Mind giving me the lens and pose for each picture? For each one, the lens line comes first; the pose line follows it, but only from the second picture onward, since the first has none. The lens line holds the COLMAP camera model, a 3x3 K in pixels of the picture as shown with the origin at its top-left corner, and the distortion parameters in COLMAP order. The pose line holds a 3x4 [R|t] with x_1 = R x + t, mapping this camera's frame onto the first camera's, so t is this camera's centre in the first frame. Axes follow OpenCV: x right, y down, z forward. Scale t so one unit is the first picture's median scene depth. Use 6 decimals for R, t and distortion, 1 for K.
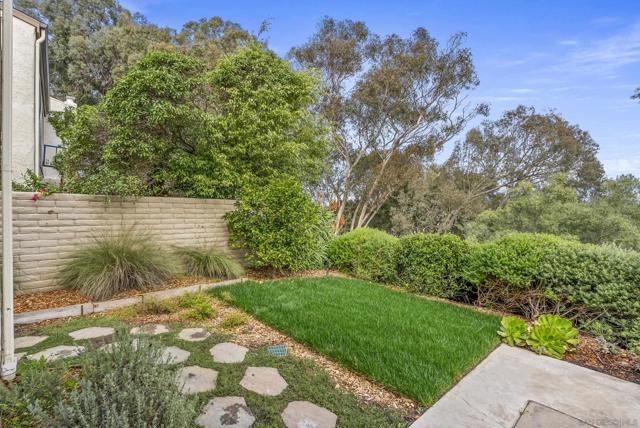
lens RADIAL K [[287.0, 0, 319.3], [0, 287.0, 211.7], [0, 0, 1]] dist [-0.003828, 0.000274]
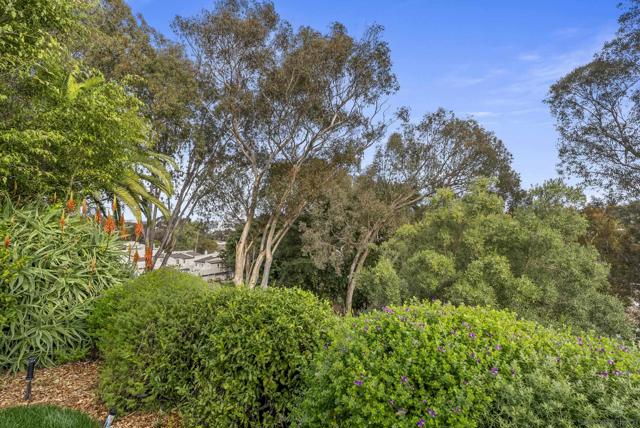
lens RADIAL K [[307.2, 0, 320.5], [0, 307.2, 210.8], [0, 0, 1]] dist [-0.010083, 0.001017]
pose [[0.974025, -0.007020, 0.226333, 0.201140], [0.018399, 0.998668, -0.048206, -0.008382], [-0.225694, 0.051118, 0.972856, 0.270461]]
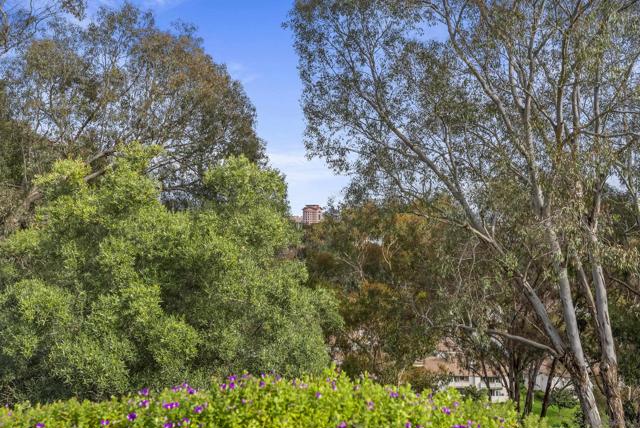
lens RADIAL K [[622.2, 0, 316.4], [0, 622.2, 213.2], [0, 0, 1]] dist [0.003619, 0.000000]
pose [[0.708347, 0.001597, 0.705862, 0.354421], [0.016516, 0.999686, -0.018836, -0.006125], [-0.705671, 0.025001, 0.708099, 0.119083]]
